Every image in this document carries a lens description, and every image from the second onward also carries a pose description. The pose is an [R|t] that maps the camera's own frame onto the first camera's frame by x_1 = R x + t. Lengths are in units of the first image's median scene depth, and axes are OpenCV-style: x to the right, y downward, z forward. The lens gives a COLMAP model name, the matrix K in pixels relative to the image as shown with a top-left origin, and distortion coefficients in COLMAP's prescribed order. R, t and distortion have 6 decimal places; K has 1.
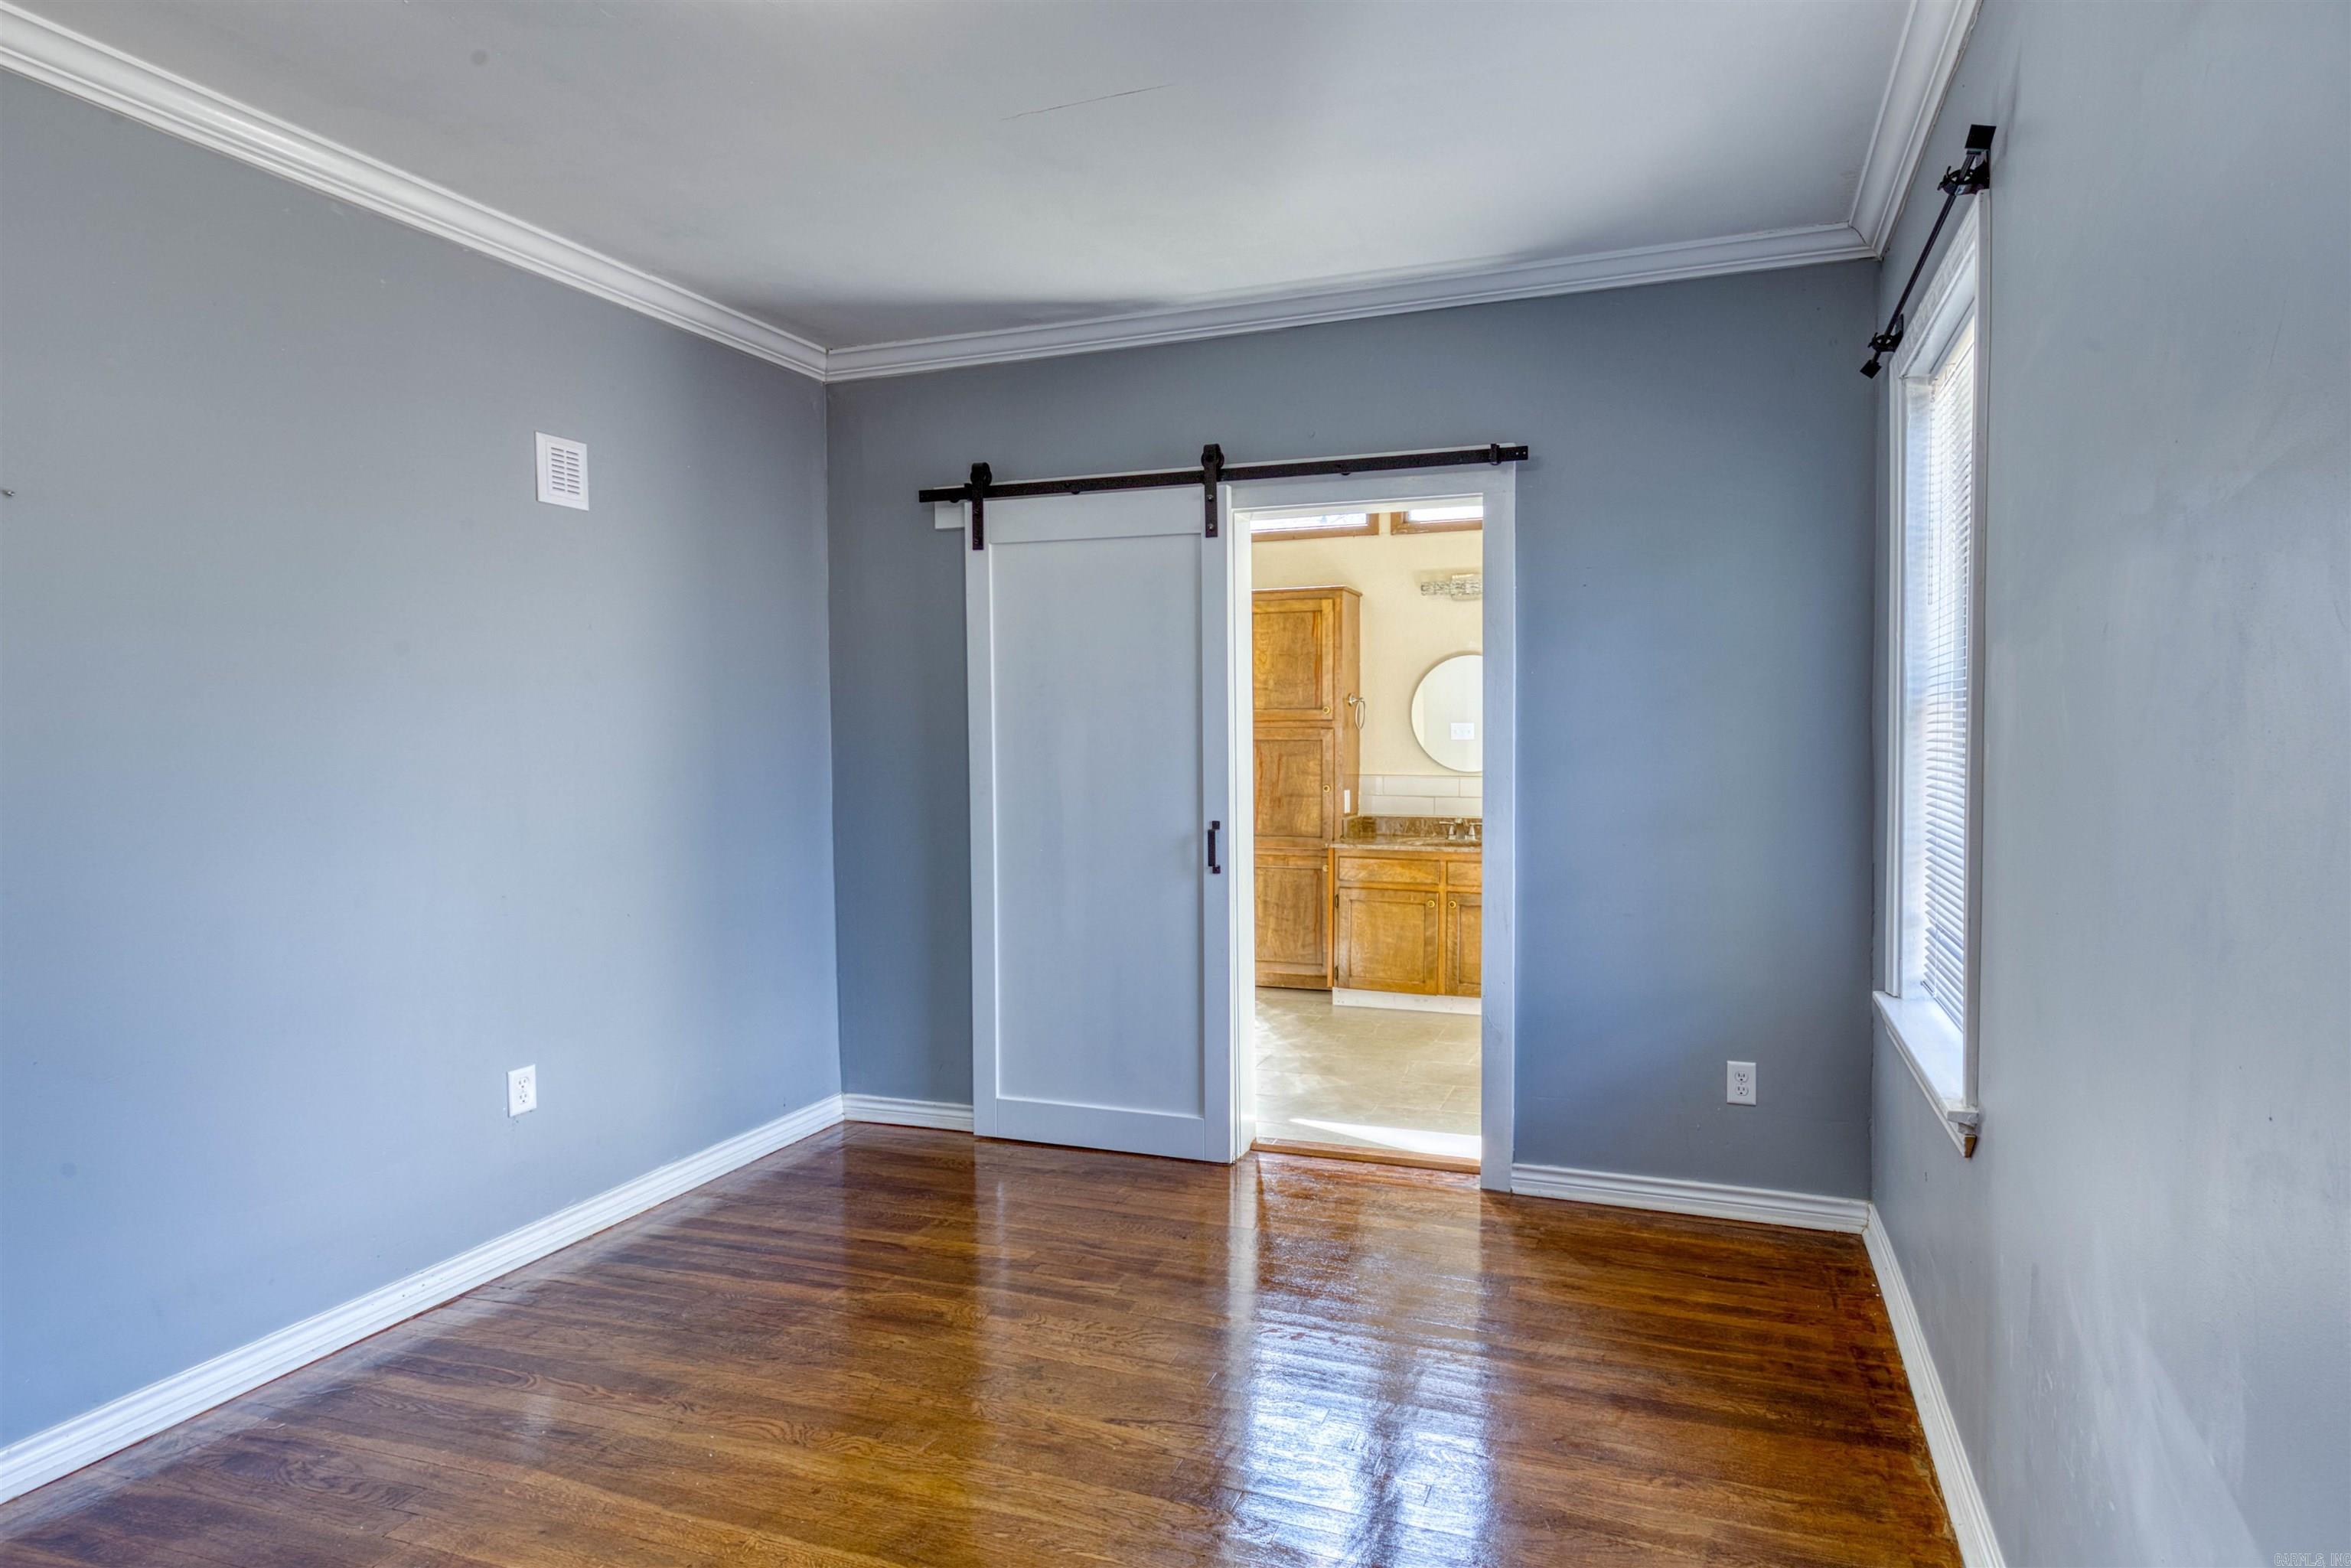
lens RADIAL K [[1139.1, 0, 1174.5], [0, 1139.1, 779.3], [0, 0, 1]] dist [0.009074, -0.006332]
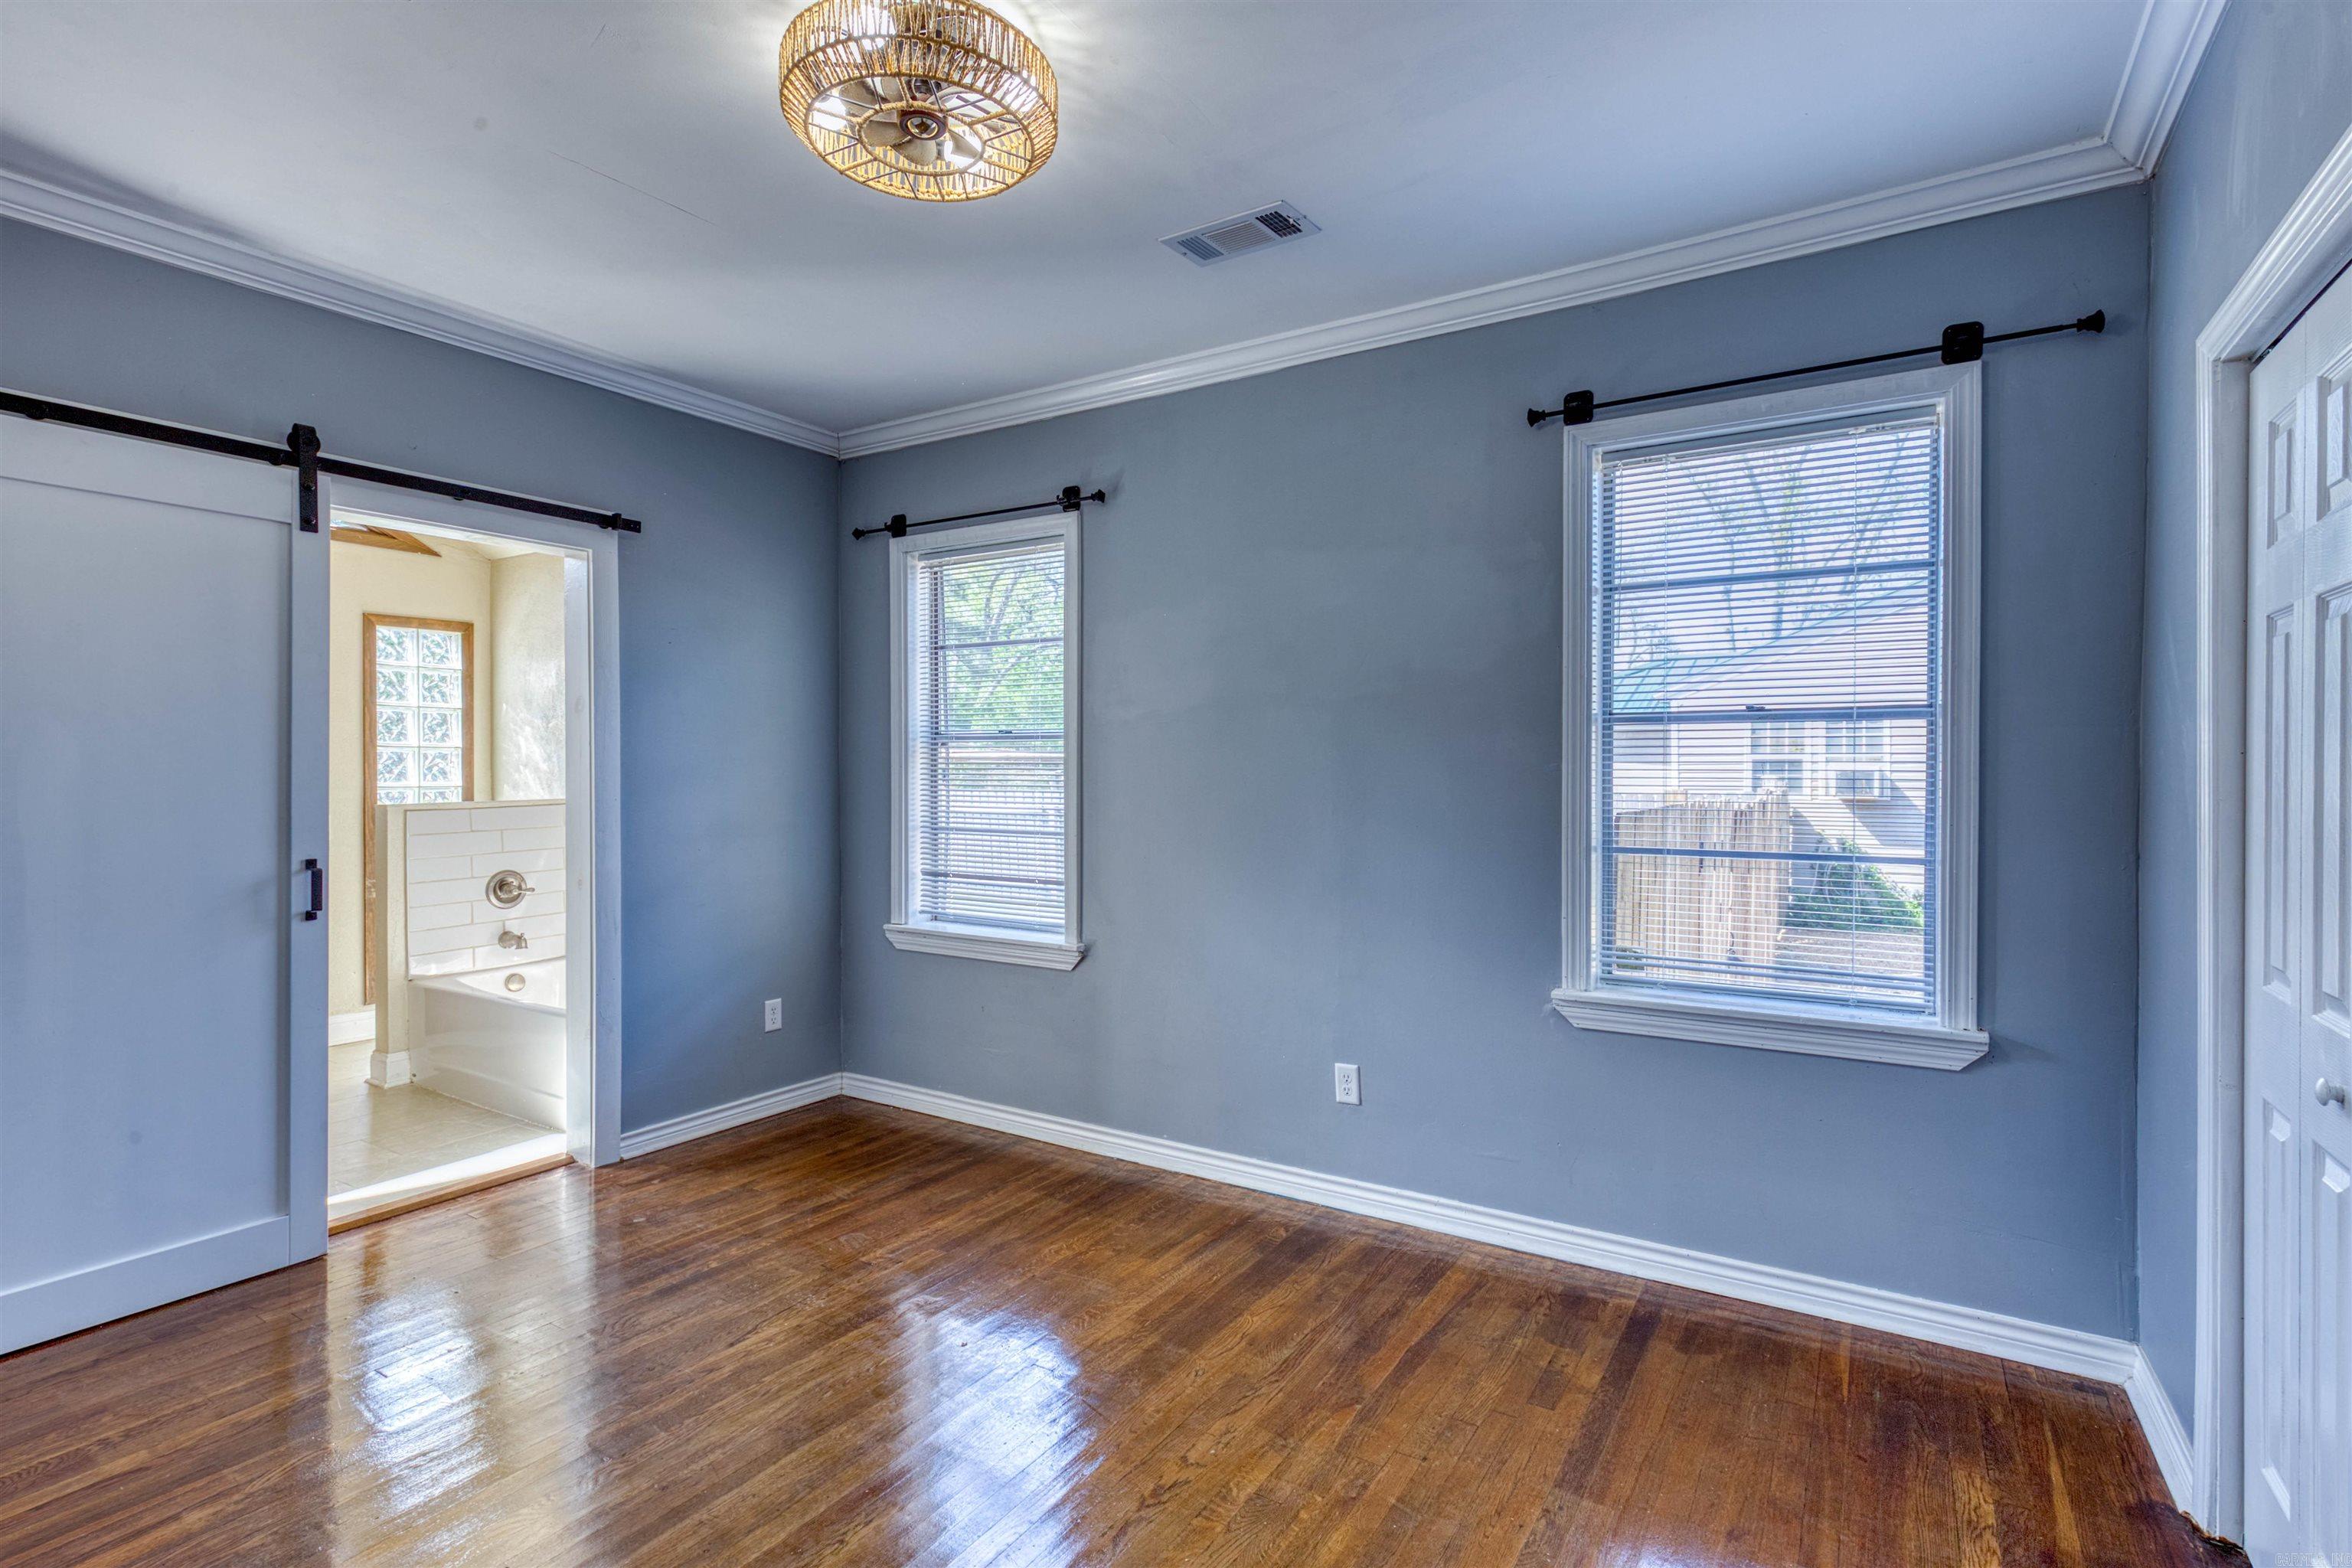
lens RADIAL K [[1139.6, 0, 1162.5], [0, 1139.6, 777.0], [0, 0, 1]] dist [0.009074, -0.006332]
pose [[0.262490, -0.000186, 0.964935, -0.672633], [0.035714, 0.999317, -0.009523, 0.006503], [-0.964274, 0.036962, 0.262317, 0.158706]]
